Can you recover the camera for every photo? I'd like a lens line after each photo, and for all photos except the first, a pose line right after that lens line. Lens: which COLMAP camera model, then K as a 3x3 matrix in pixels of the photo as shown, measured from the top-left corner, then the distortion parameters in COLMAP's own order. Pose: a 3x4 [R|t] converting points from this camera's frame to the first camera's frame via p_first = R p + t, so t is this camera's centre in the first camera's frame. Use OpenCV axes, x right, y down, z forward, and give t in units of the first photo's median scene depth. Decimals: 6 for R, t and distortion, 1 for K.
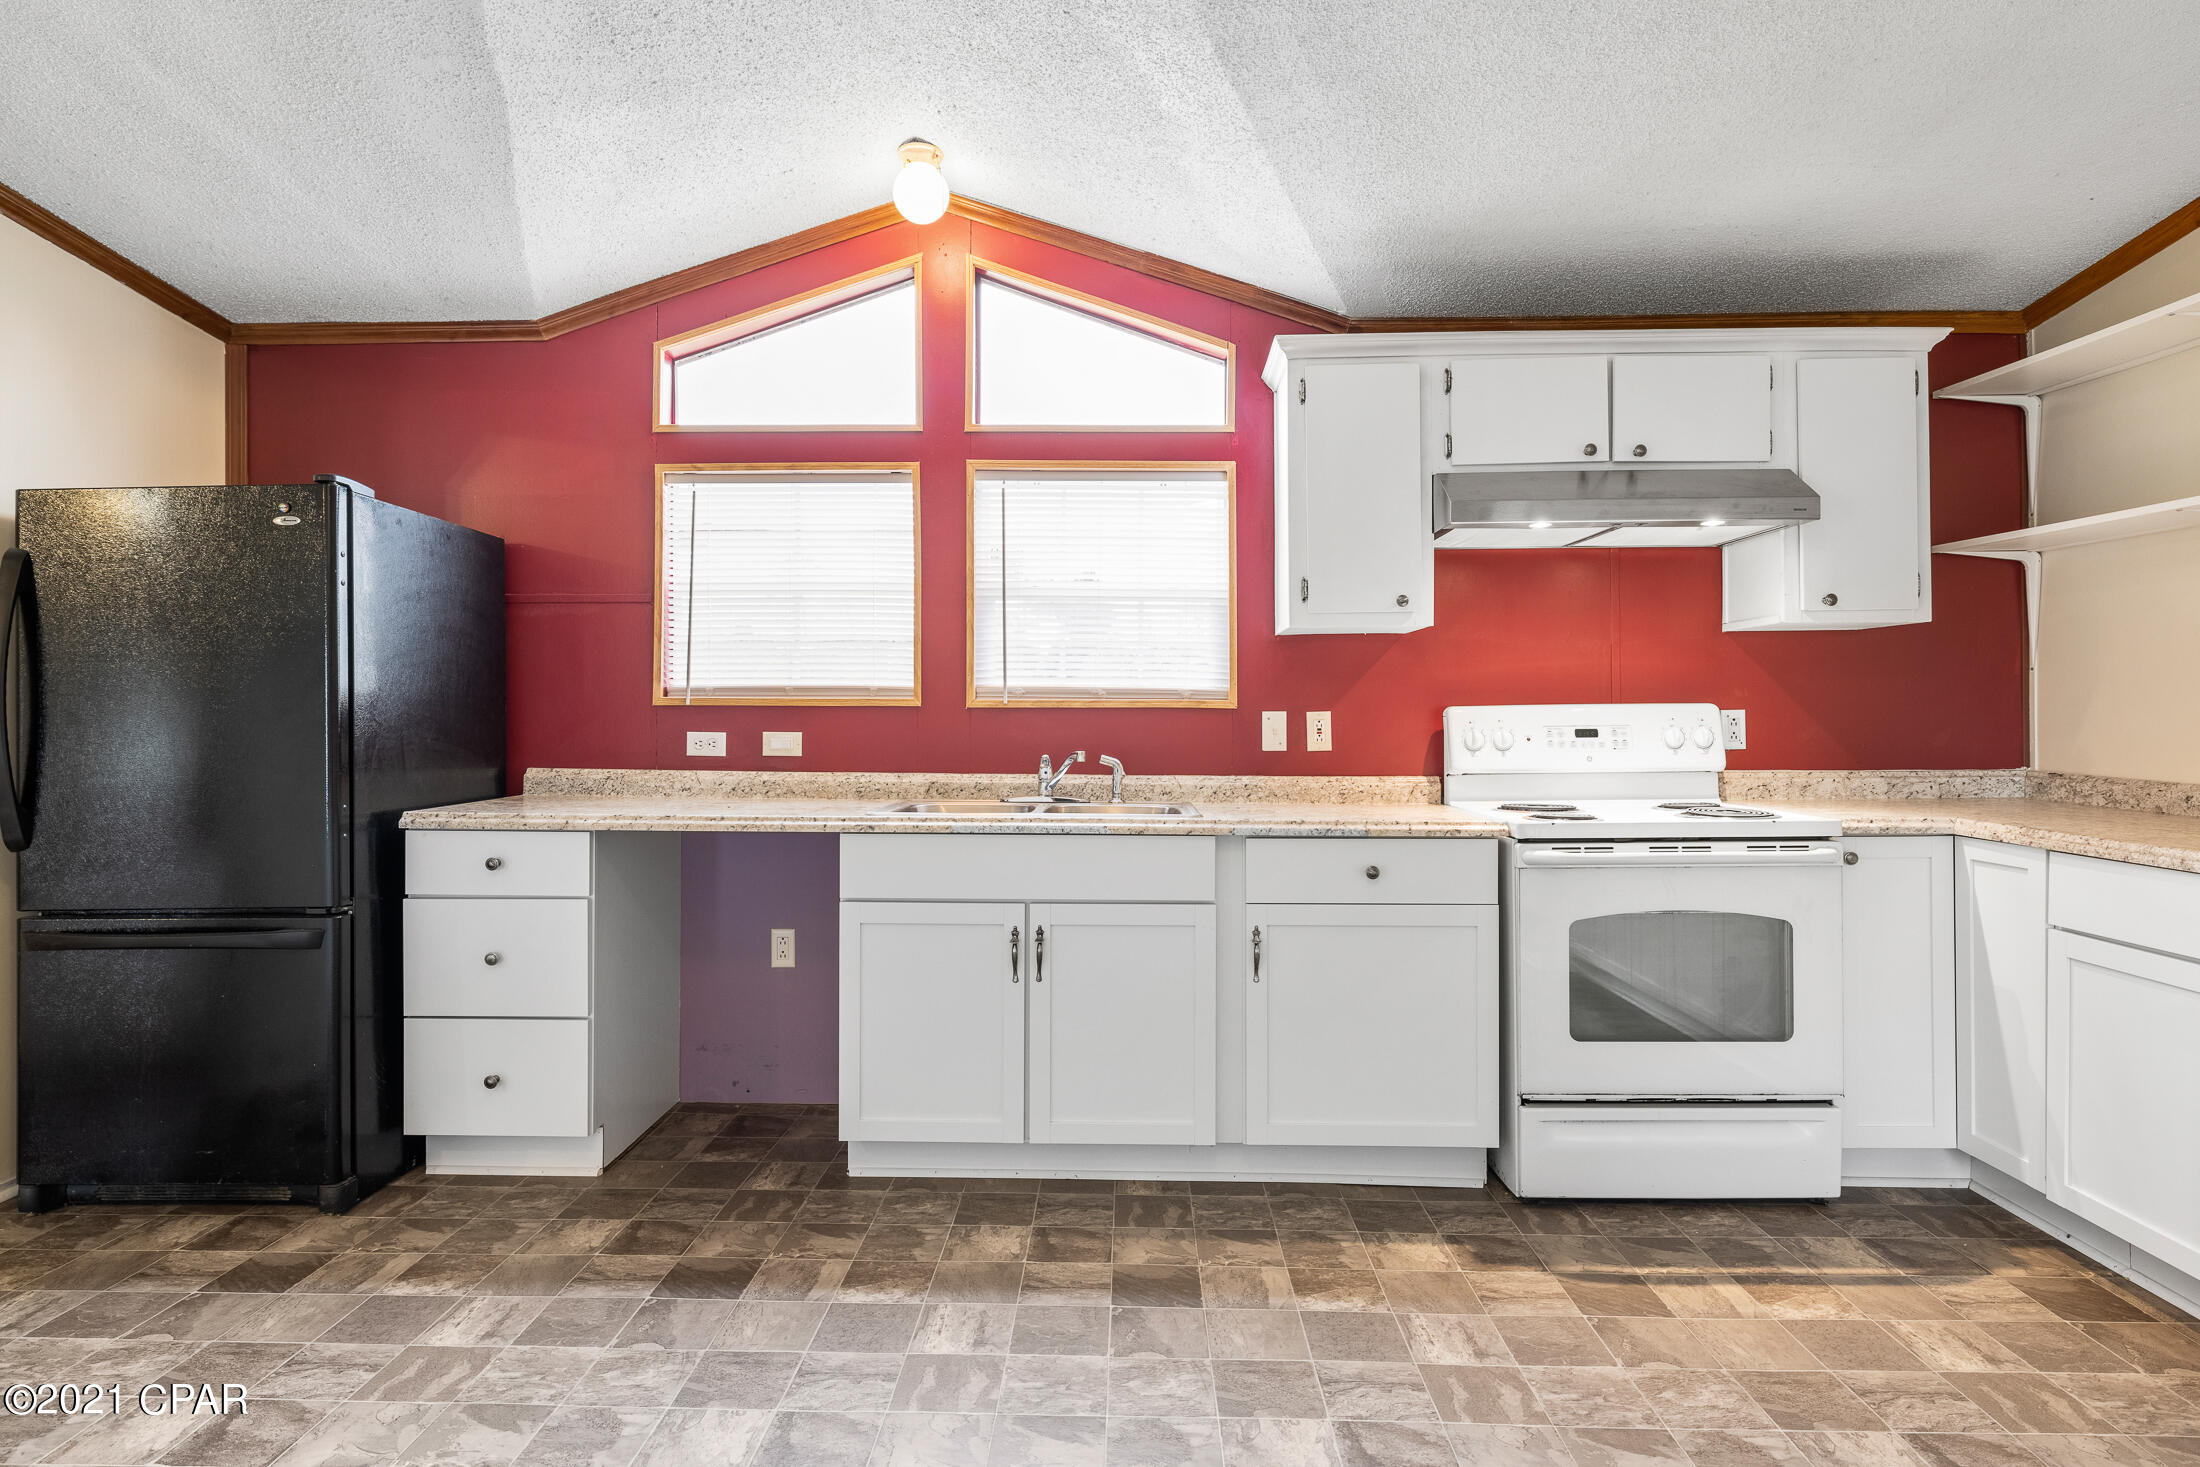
lens RADIAL K [[1211.2, 0, 1075.0], [0, 1211.2, 712.4], [0, 0, 1]] dist [-0.000671, 0.000161]
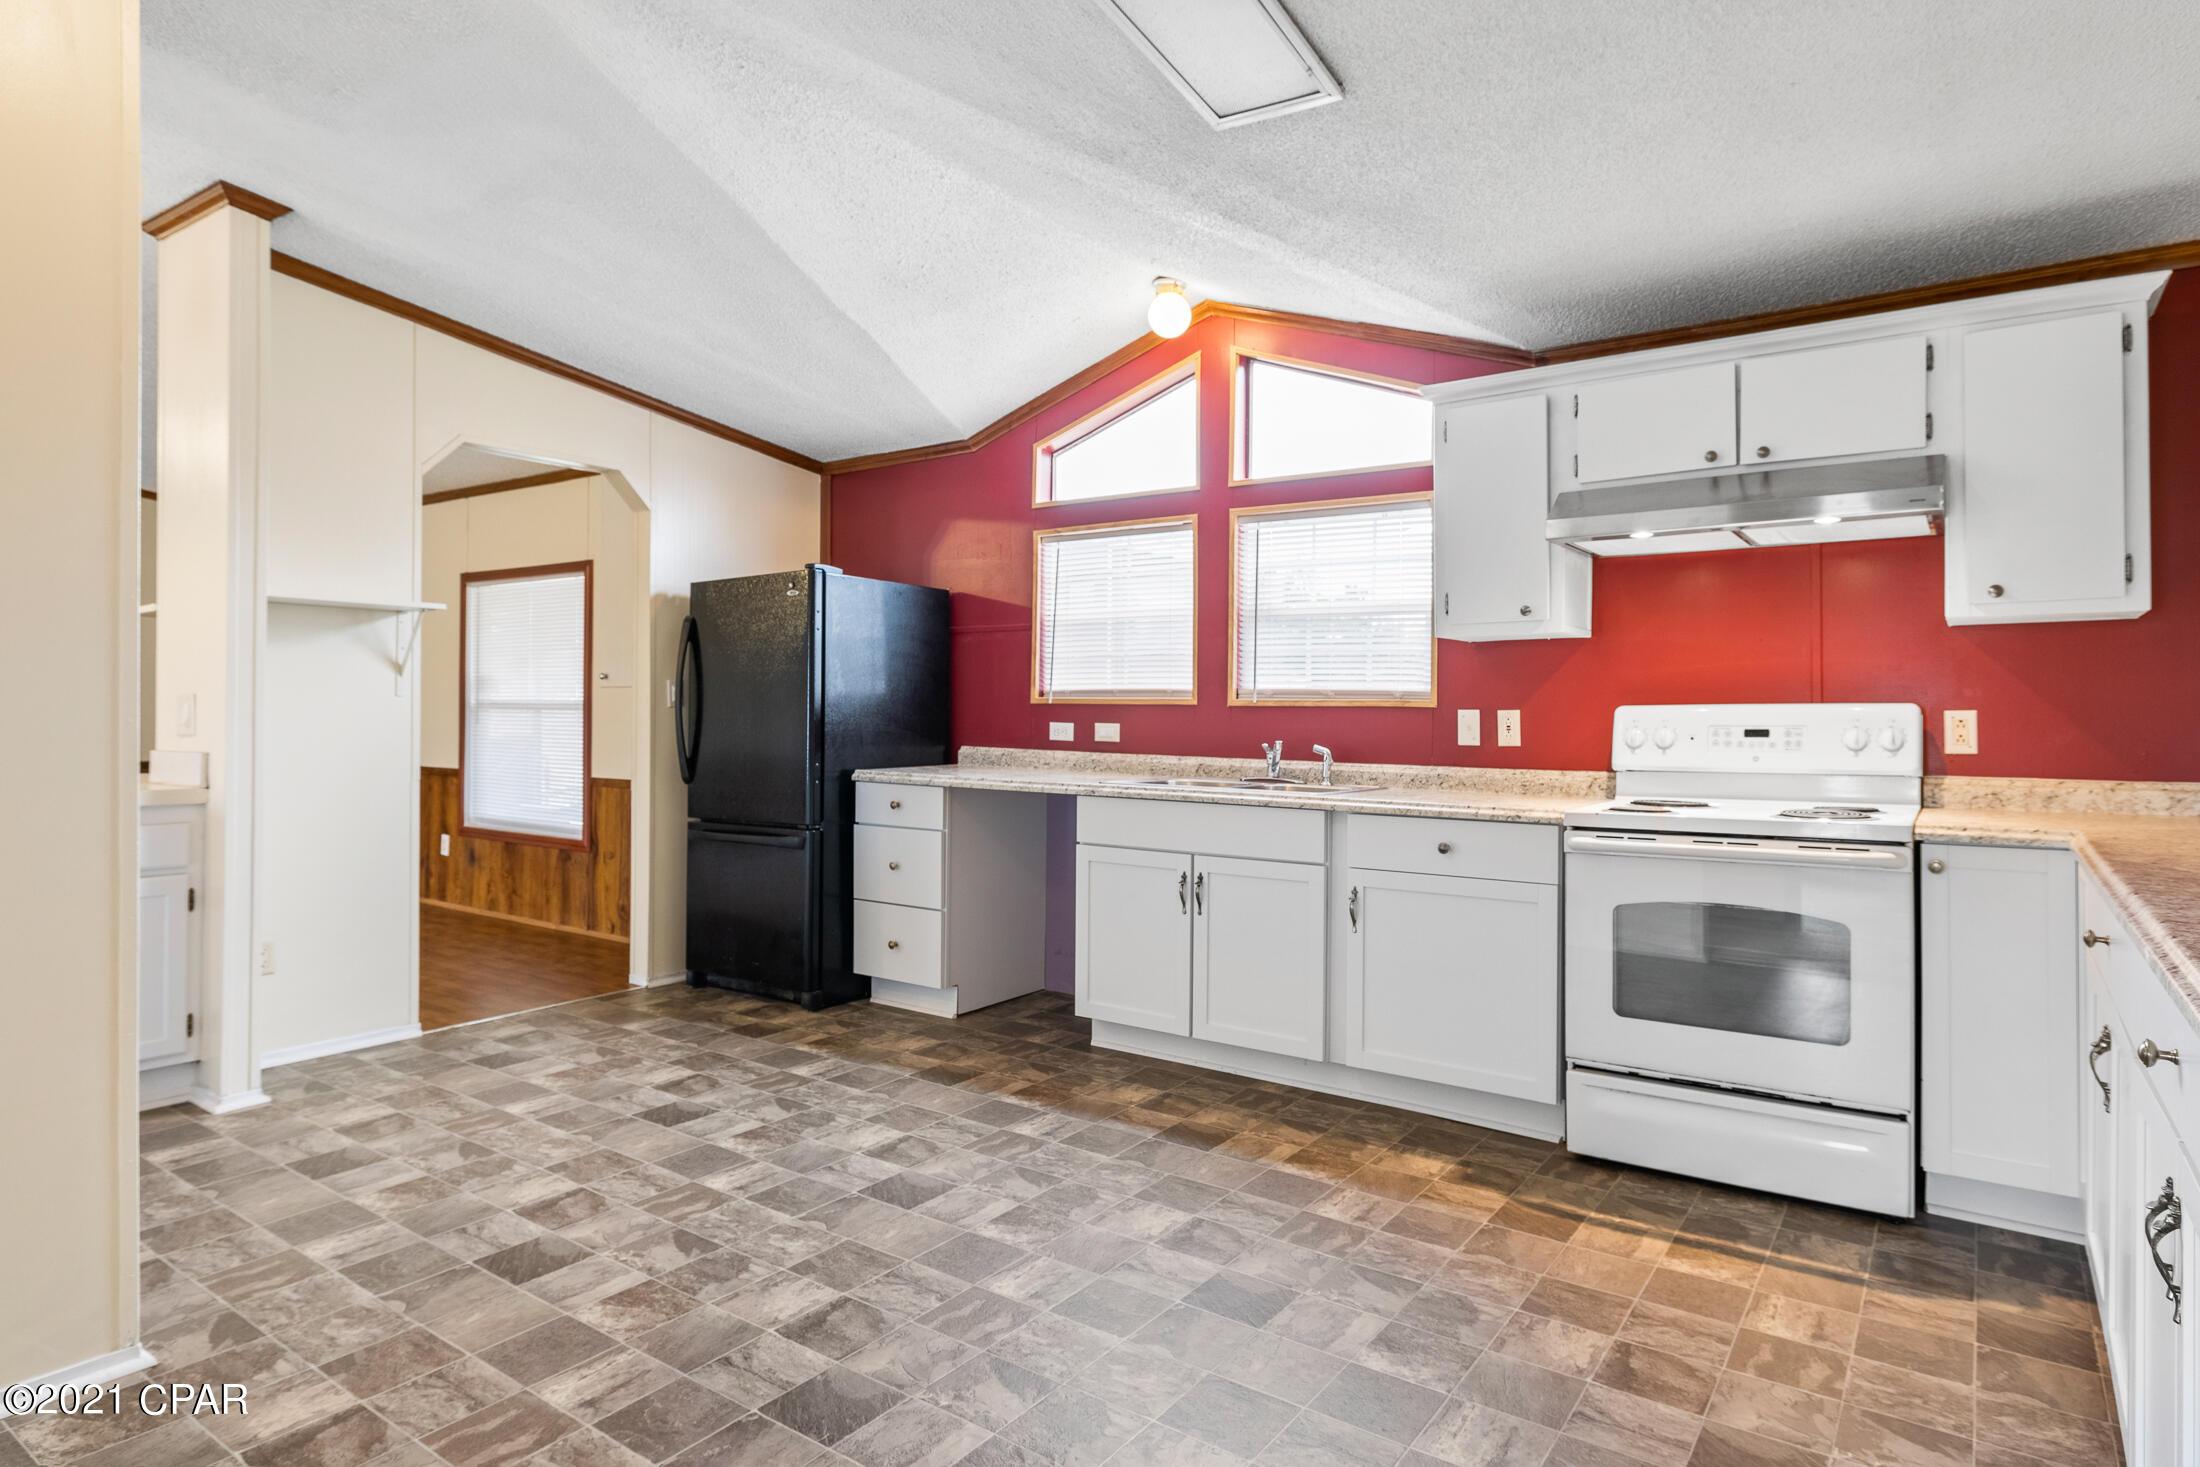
lens RADIAL K [[1215.4, 0, 1077.3], [0, 1215.4, 702.0], [0, 0, 1]] dist [0.000086, 0.000347]
pose [[0.827671, 0.001440, -0.561211, 0.558764], [-0.005448, 0.999970, -0.005468, -0.000114], [0.561187, 0.007584, 0.827655, -0.153131]]
